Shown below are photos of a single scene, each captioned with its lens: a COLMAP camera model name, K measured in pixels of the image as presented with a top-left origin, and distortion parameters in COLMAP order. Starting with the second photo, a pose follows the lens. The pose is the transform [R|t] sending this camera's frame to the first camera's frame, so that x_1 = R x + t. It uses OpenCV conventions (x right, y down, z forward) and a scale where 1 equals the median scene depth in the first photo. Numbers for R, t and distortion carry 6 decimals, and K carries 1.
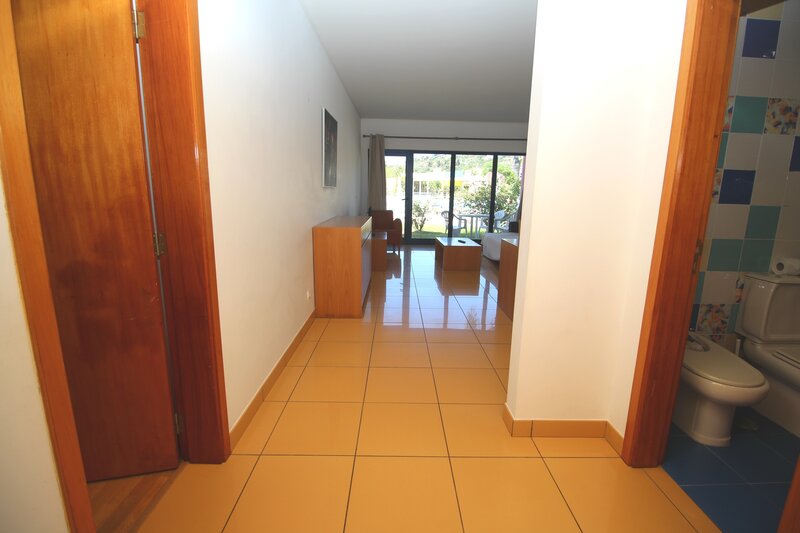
lens RADIAL K [[372.9, 0, 405.2], [0, 372.9, 262.9], [0, 0, 1]] dist [-0.003157, -0.008862]
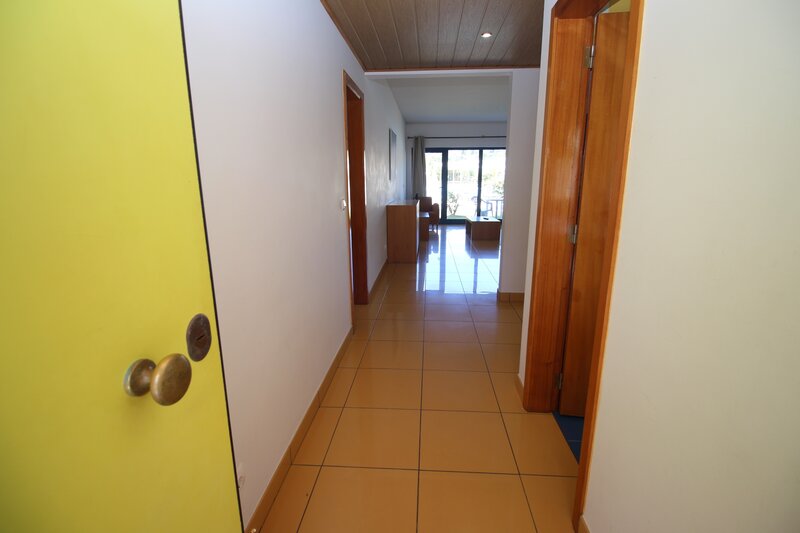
lens RADIAL K [[372.9, 0, 402.0], [0, 372.9, 268.6], [0, 0, 1]] dist [-0.003157, -0.008862]
pose [[0.995168, -0.004790, -0.098067, -0.010359], [0.008777, 0.999151, 0.040264, 0.045156], [0.097791, -0.040930, 0.994365, -0.244827]]
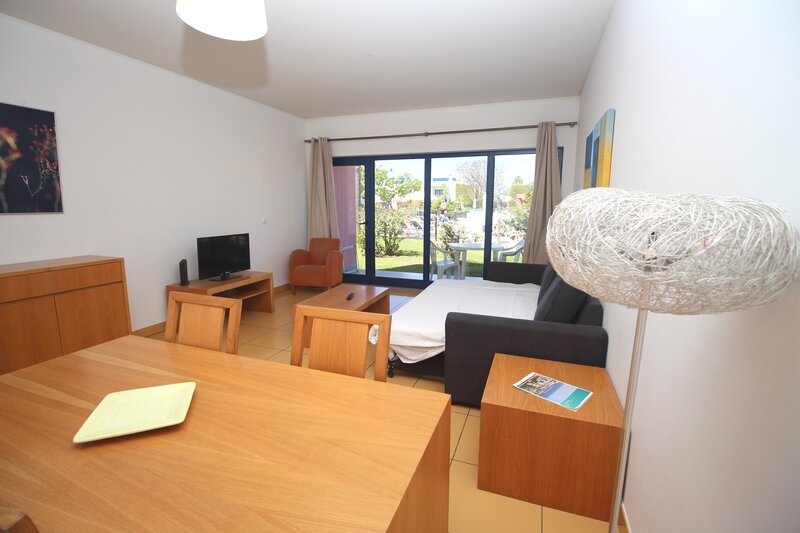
lens RADIAL K [[372.9, 0, 396.5], [0, 372.9, 262.2], [0, 0, 1]] dist [-0.003157, -0.008862]
pose [[0.926253, 0.043179, -0.374421, 0.318047], [-0.060585, 0.997555, -0.034836, -0.069386], [0.372001, 0.054952, 0.926604, 0.333852]]
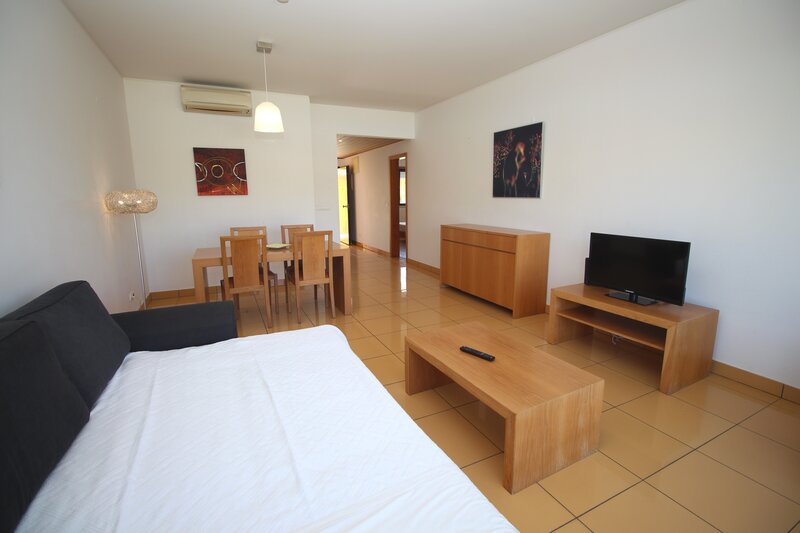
lens RADIAL K [[372.9, 0, 406.4], [0, 372.9, 261.1], [0, 0, 1]] dist [-0.003157, -0.008862]
pose [[-0.906953, 0.062683, -0.416543, 0.247206], [-0.092835, 0.934808, 0.342805, -0.178118], [0.410876, 0.349578, -0.842008, 0.882276]]
